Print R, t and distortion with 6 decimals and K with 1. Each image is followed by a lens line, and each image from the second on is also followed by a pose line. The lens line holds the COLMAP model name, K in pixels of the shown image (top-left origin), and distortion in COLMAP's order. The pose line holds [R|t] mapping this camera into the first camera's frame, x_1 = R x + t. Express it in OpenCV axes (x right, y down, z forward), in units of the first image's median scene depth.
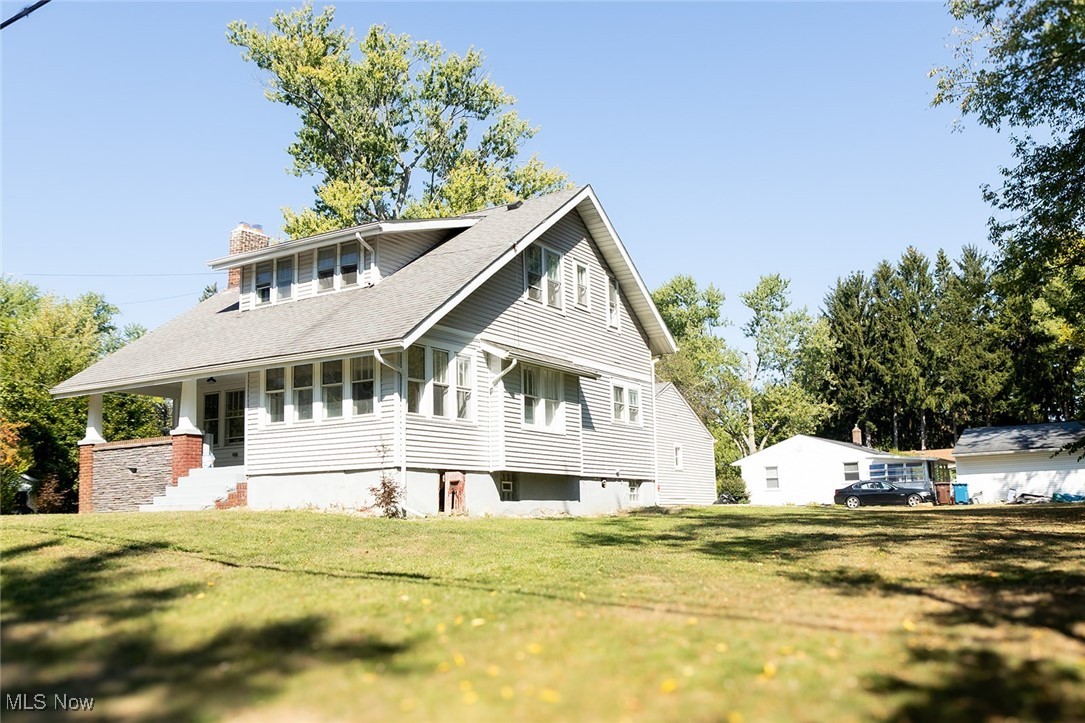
lens RADIAL K [[951.2, 0, 510.5], [0, 951.2, 345.2], [0, 0, 1]] dist [-0.010548, 0.001004]
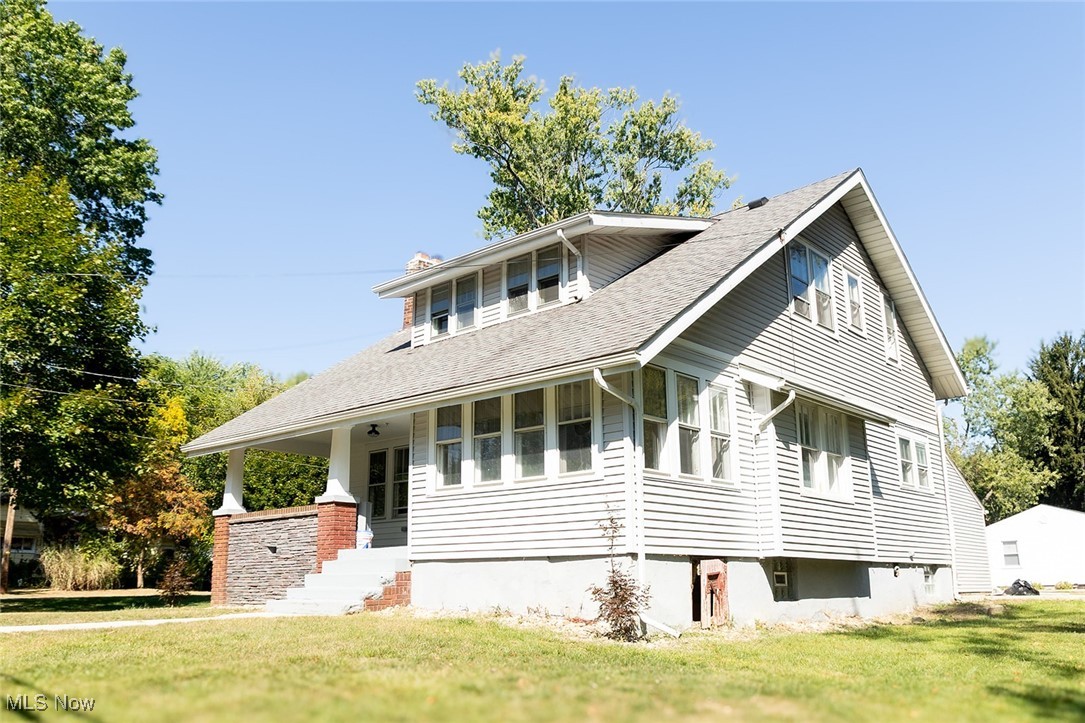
lens RADIAL K [[867.1, 0, 561.2], [0, 867.1, 357.1], [0, 0, 1]] dist [-0.038834, -0.004754]
pose [[0.990046, -0.022387, -0.138955, -0.063911], [0.011591, 0.996884, -0.078023, 0.032421], [0.140269, 0.075636, 0.987220, 0.320071]]
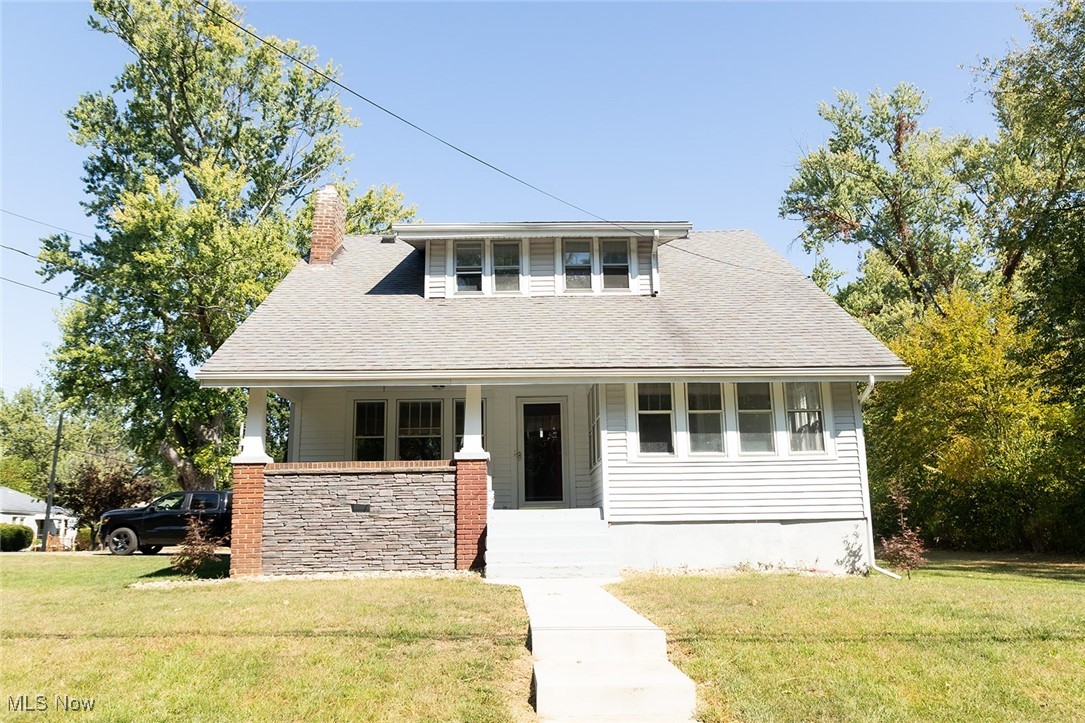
lens RADIAL K [[823.8, 0, 542.5], [0, 823.8, 361.5], [0, 0, 1]] dist [-0.043935, 0.001956]
pose [[0.834282, 0.128052, 0.536261, -0.584878], [-0.101039, 0.991692, -0.079612, 0.060375], [-0.542000, 0.012235, 0.840289, 0.428643]]
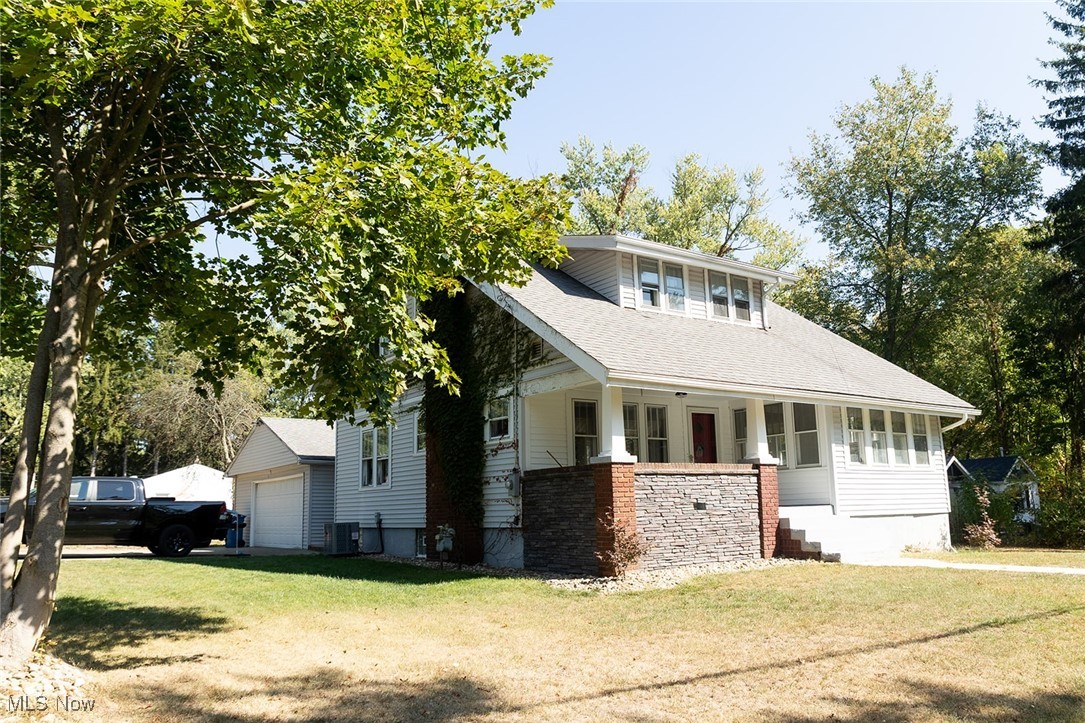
lens RADIAL K [[823.8, 0, 542.5], [0, 823.8, 361.5], [0, 0, 1]] dist [-0.043935, 0.001956]
pose [[0.385867, 0.185088, 0.903797, -0.985267], [-0.144854, 0.979672, -0.138782, 0.122466], [-0.911112, -0.077367, 0.404833, 0.825772]]
